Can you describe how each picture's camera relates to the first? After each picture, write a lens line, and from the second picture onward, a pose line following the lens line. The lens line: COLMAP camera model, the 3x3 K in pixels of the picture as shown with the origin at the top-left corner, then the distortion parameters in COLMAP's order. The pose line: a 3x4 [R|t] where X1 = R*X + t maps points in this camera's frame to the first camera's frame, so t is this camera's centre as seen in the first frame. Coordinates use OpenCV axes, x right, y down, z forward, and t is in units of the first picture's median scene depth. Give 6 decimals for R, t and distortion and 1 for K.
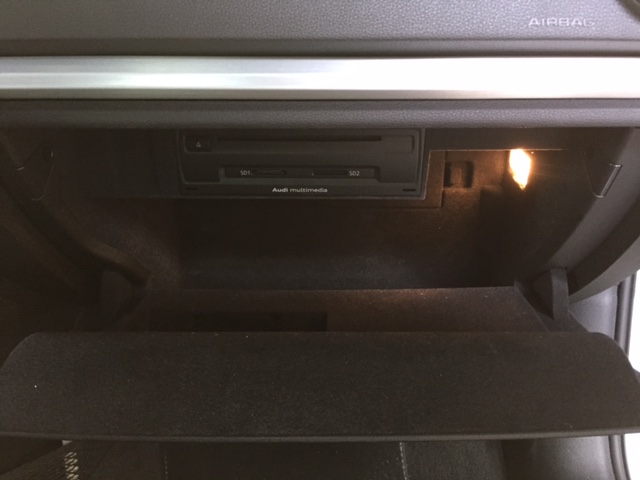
lens RADIAL K [[564.6, 0, 320.0], [0, 564.6, 240.0], [0, 0, 1]] dist [0.000425, -0.004207]
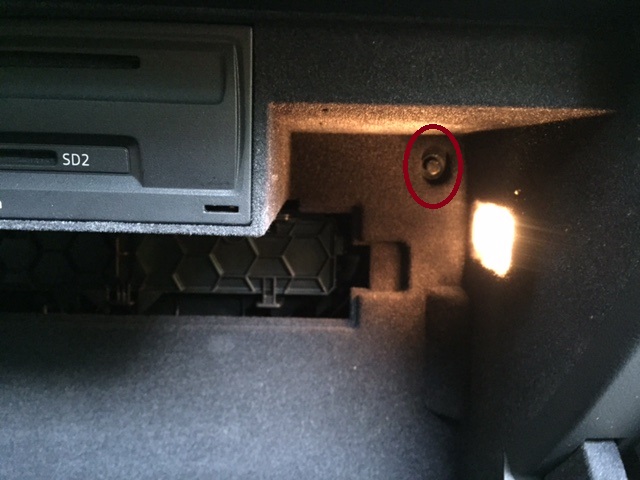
lens RADIAL K [[564.6, 0, 320.0], [0, 564.6, 240.0], [0, 0, 1]] dist [0.000425, -0.004207]
pose [[0.997714, 0.027571, 0.061705, 0.155001], [-0.006325, 0.947088, -0.320911, 0.040847], [-0.067288, 0.319787, 0.945097, 0.497131]]
